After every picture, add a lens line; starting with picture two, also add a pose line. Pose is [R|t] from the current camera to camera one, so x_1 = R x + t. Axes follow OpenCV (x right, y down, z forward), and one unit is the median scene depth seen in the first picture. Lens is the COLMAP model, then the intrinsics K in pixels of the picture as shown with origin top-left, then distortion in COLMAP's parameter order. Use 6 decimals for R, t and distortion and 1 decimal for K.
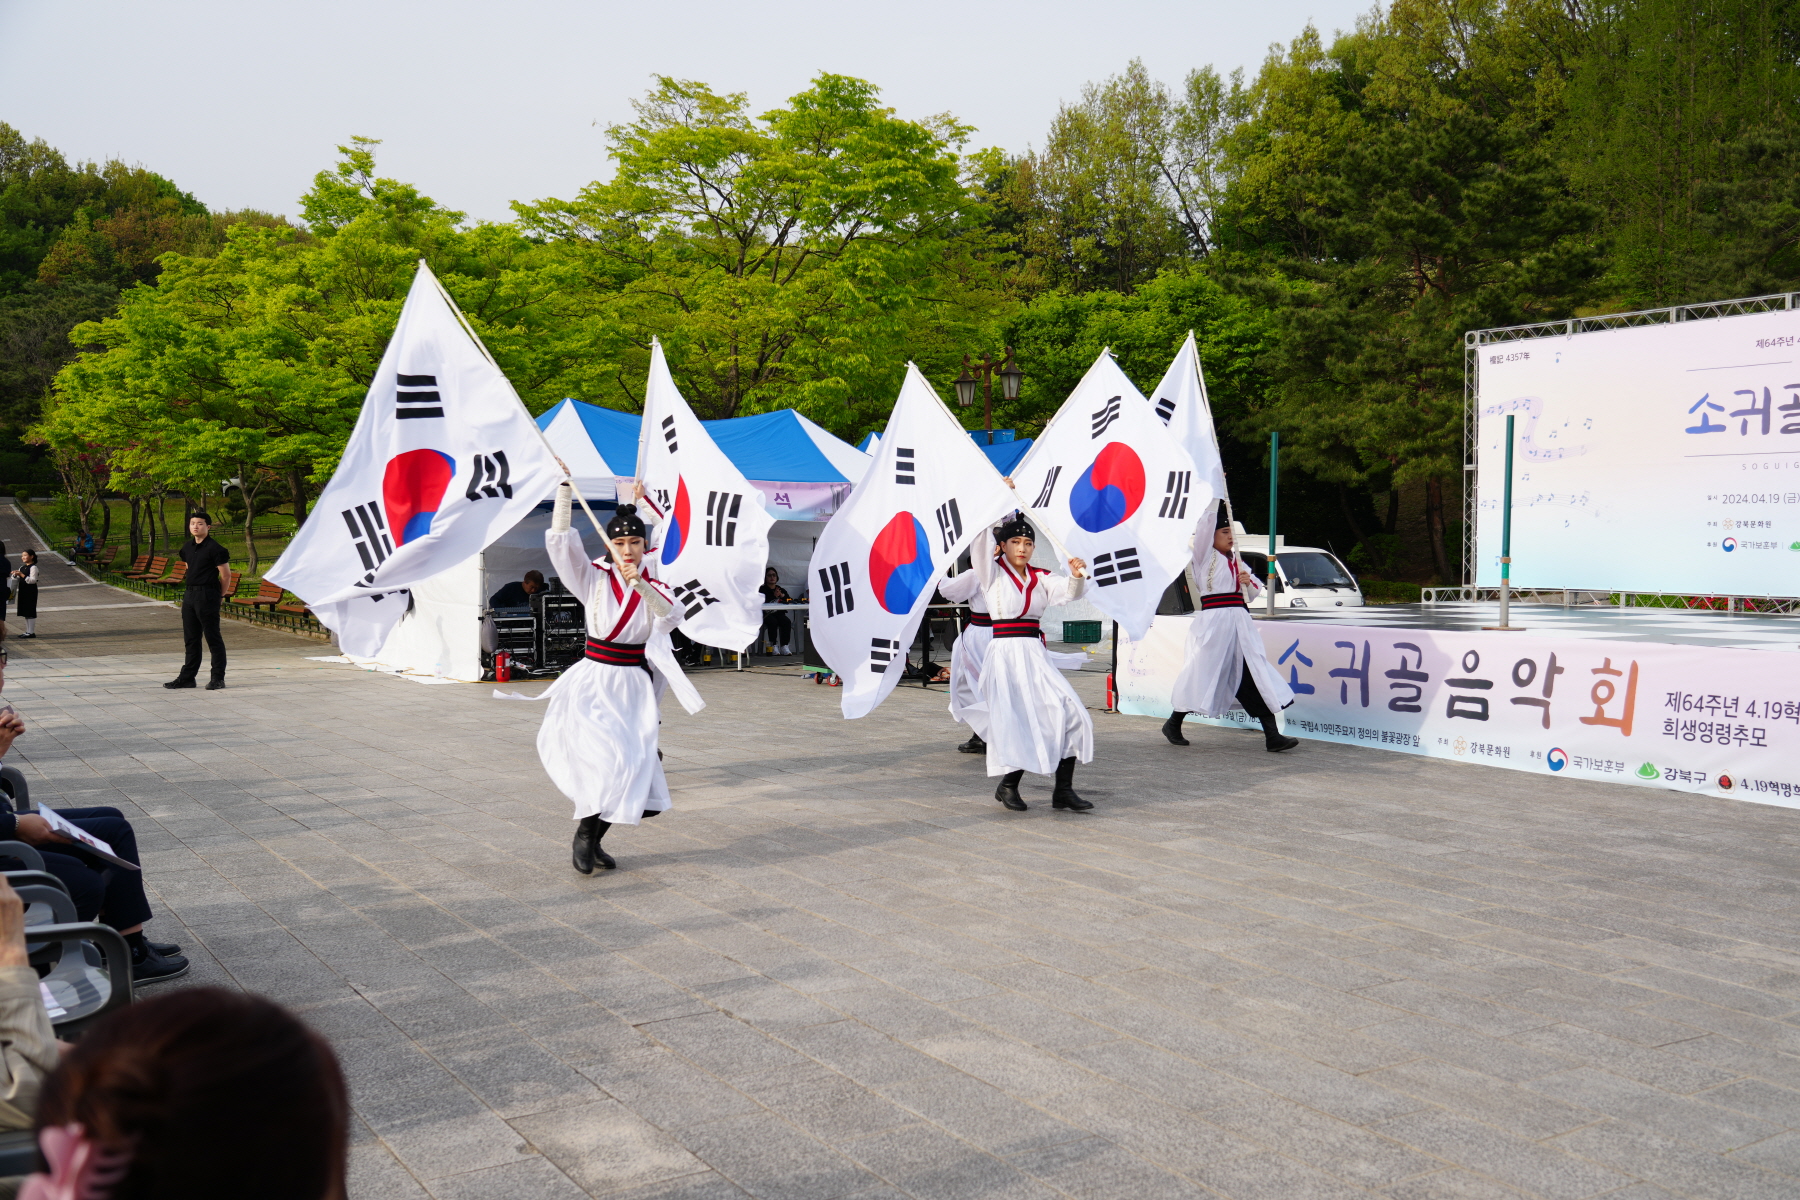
lens RADIAL K [[1690.8, 0, 862.8], [0, 1690.8, 607.5], [0, 0, 1]] dist [-0.004869, 0.000000]
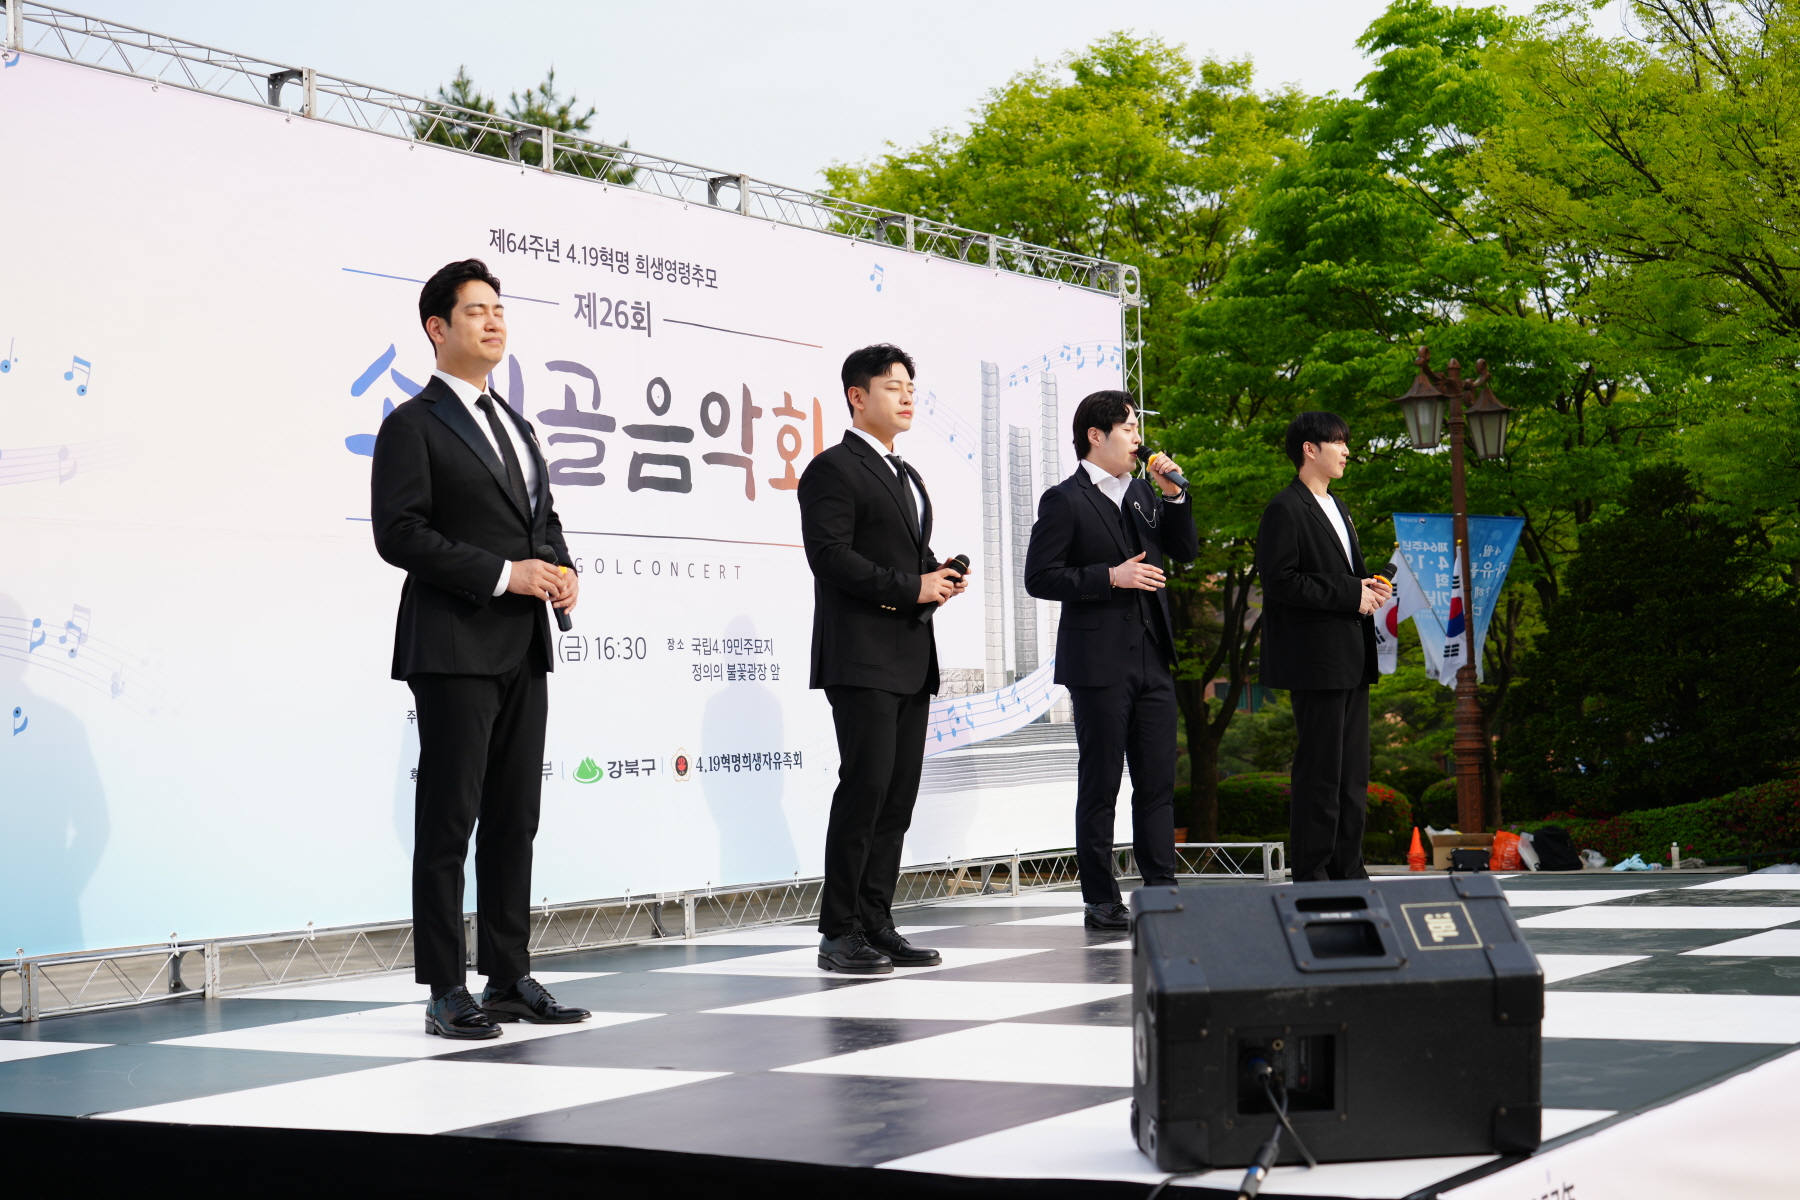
lens RADIAL K [[2714.5, 0, 905.1], [0, 2714.5, 589.6], [0, 0, 1]] dist [0.005335, 0.000000]
pose [[-0.418834, 0.059065, 0.906140, -0.062665], [0.069158, 0.997059, -0.033025, -0.059895], [-0.905426, 0.048835, -0.421687, 1.366164]]
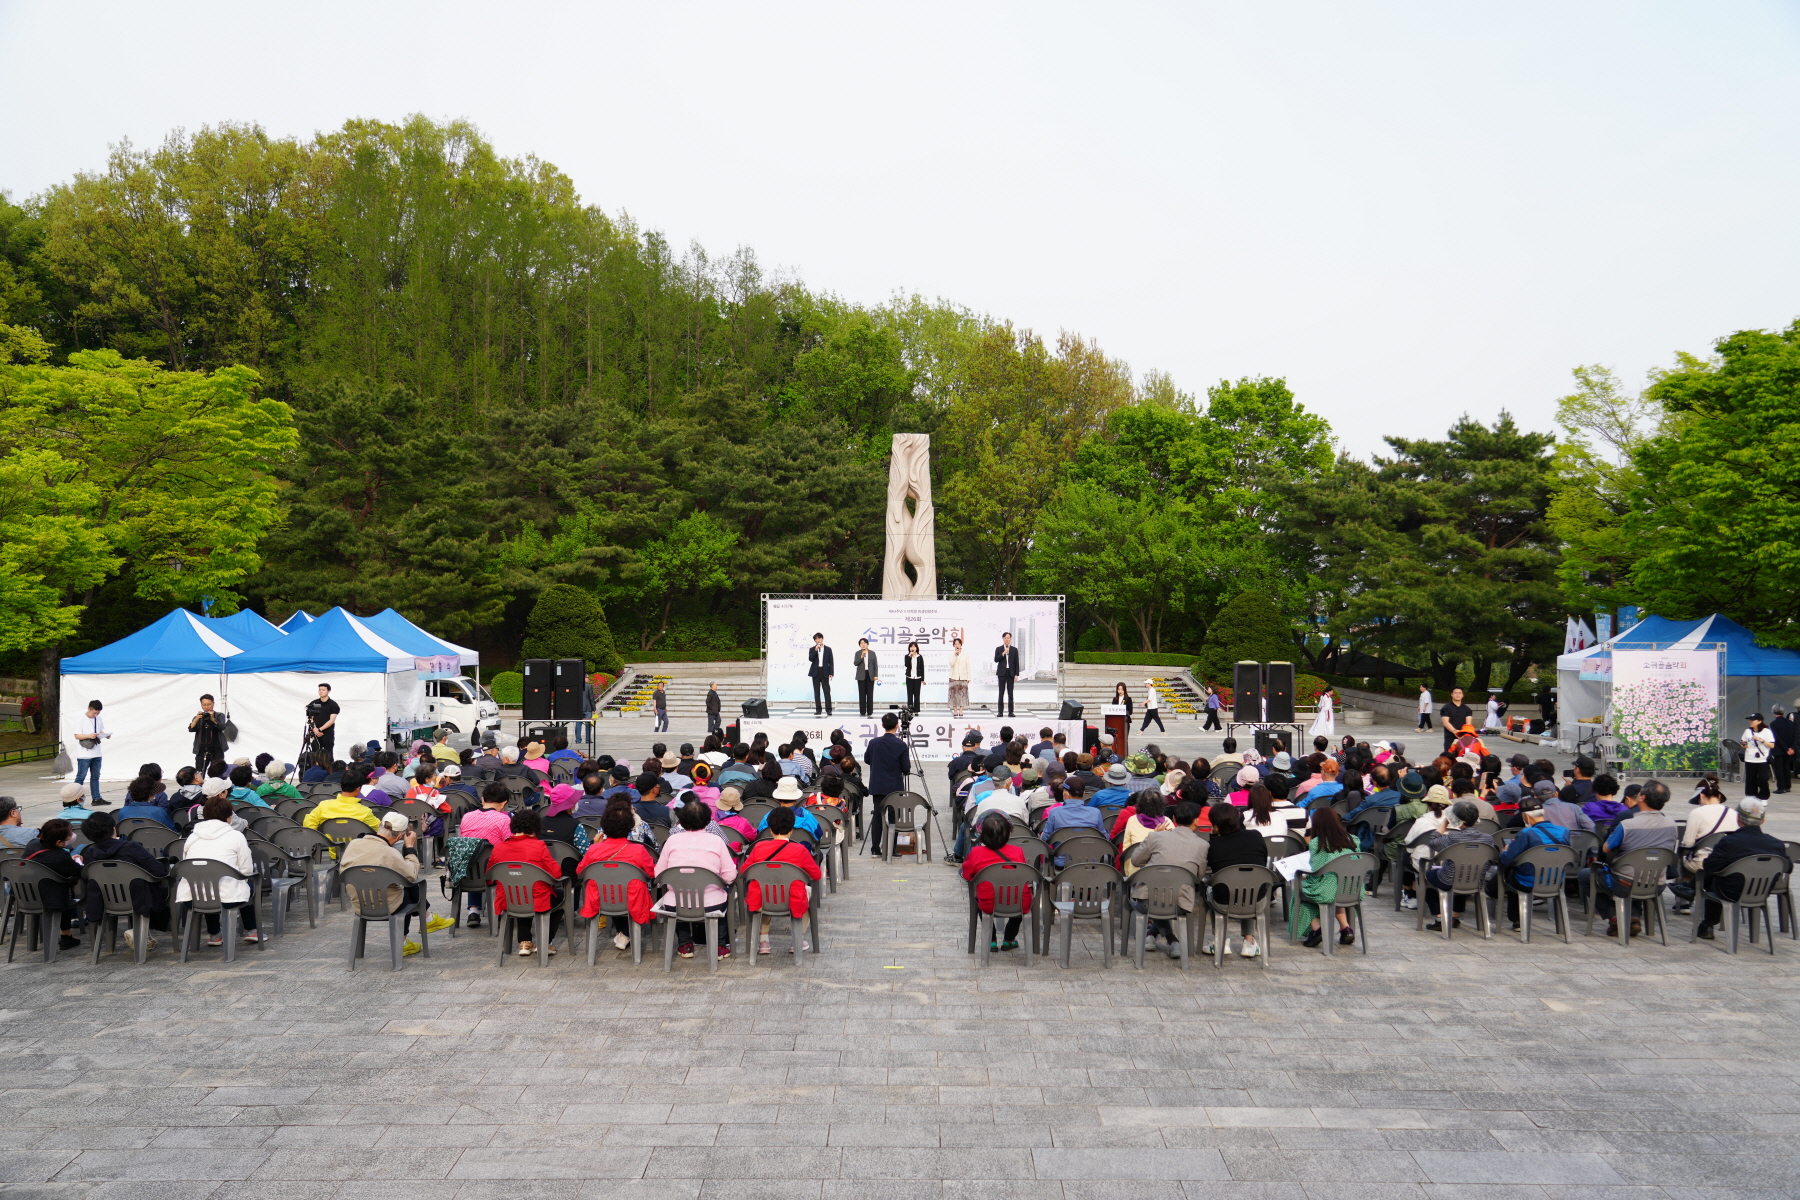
lens RADIAL K [[1654.0, 0, 898.4], [0, 1654.0, 595.2], [0, 0, 1]] dist [0.015877, 0.000000]
pose [[0.520406, 0.016445, 0.853760, -2.095371], [0.029331, 0.998880, -0.037119, -0.093832], [-0.853415, 0.044359, 0.519341, -0.509693]]
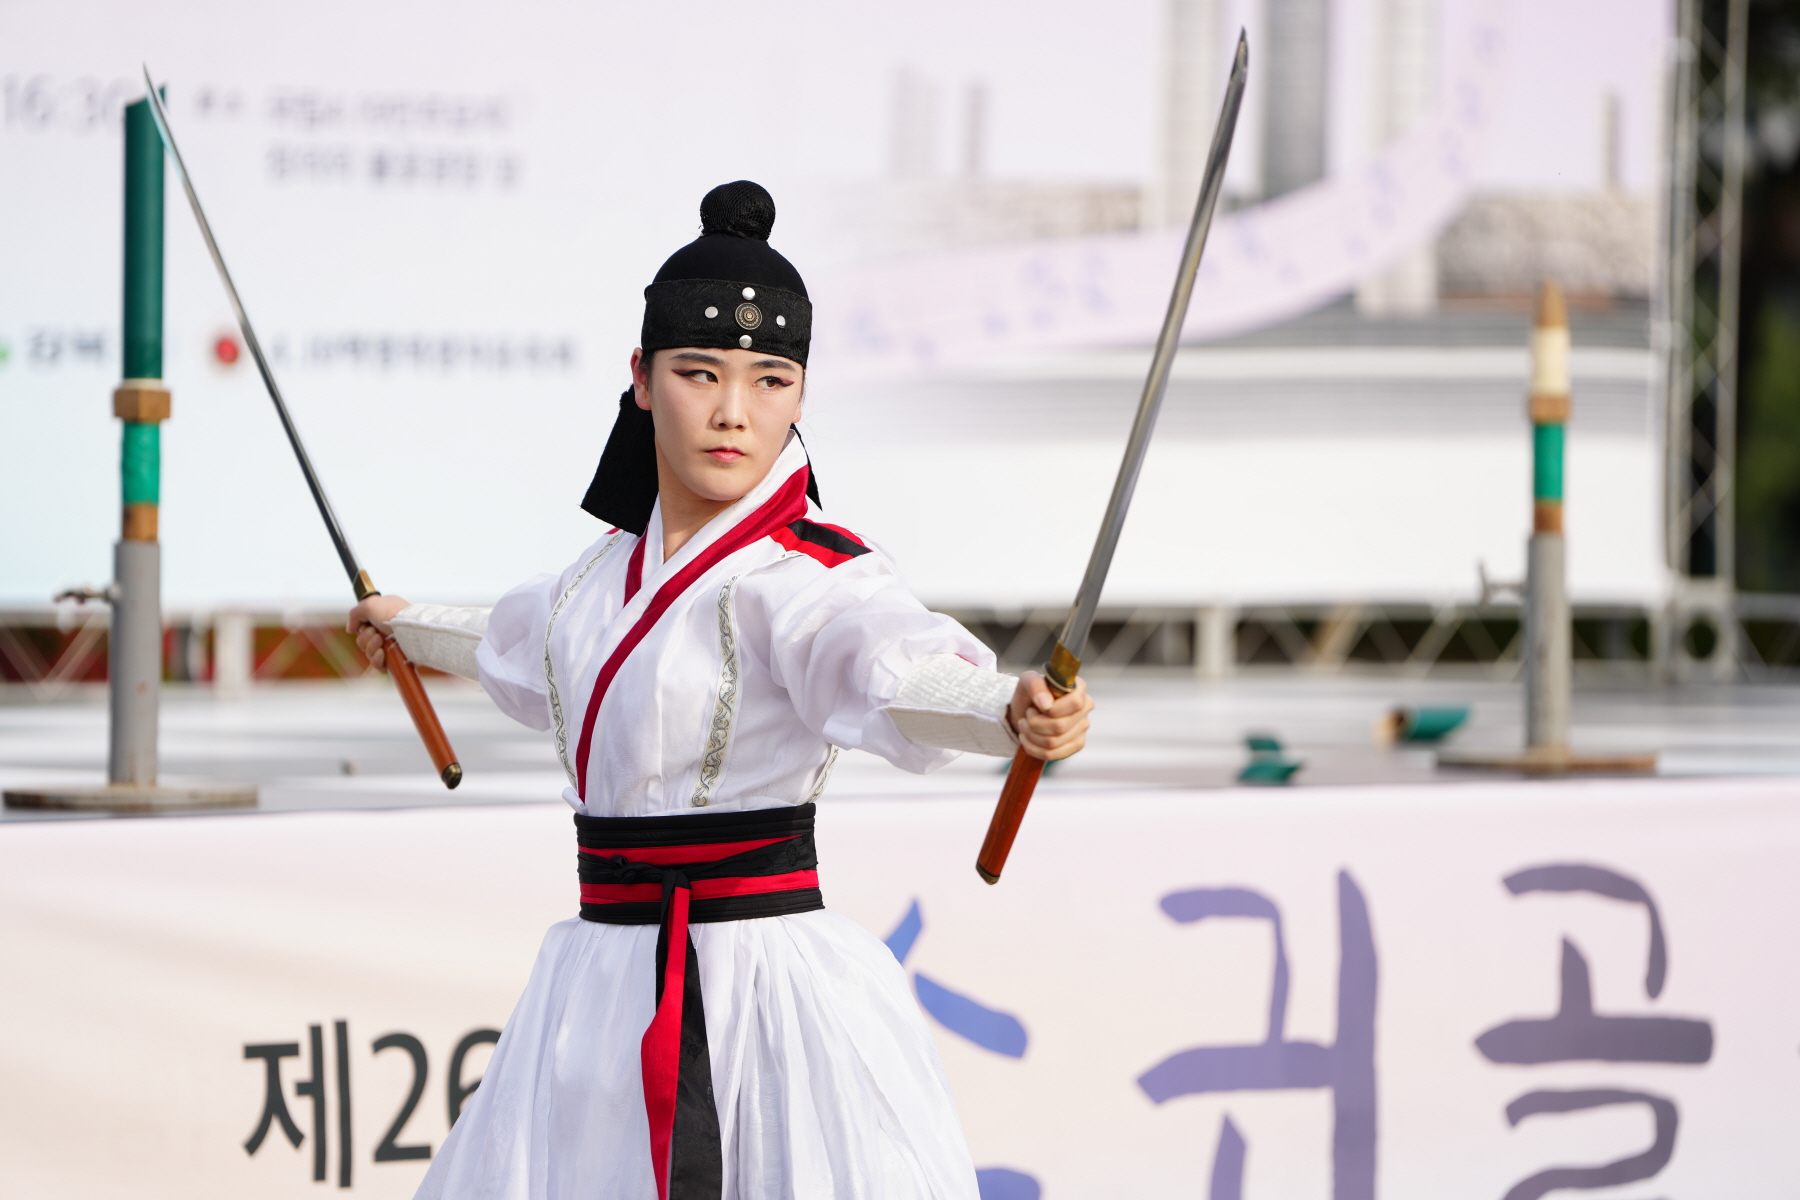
lens RADIAL K [[9788.9, 0, 915.9], [0, 9788.9, 602.5], [0, 0, 1]] dist [2.121573, 0.000000]
pose [[-0.084535, -0.017700, 0.996263, -0.715073], [0.033657, 0.999221, 0.020608, -0.030646], [-0.995852, 0.035274, -0.083873, 1.128344]]
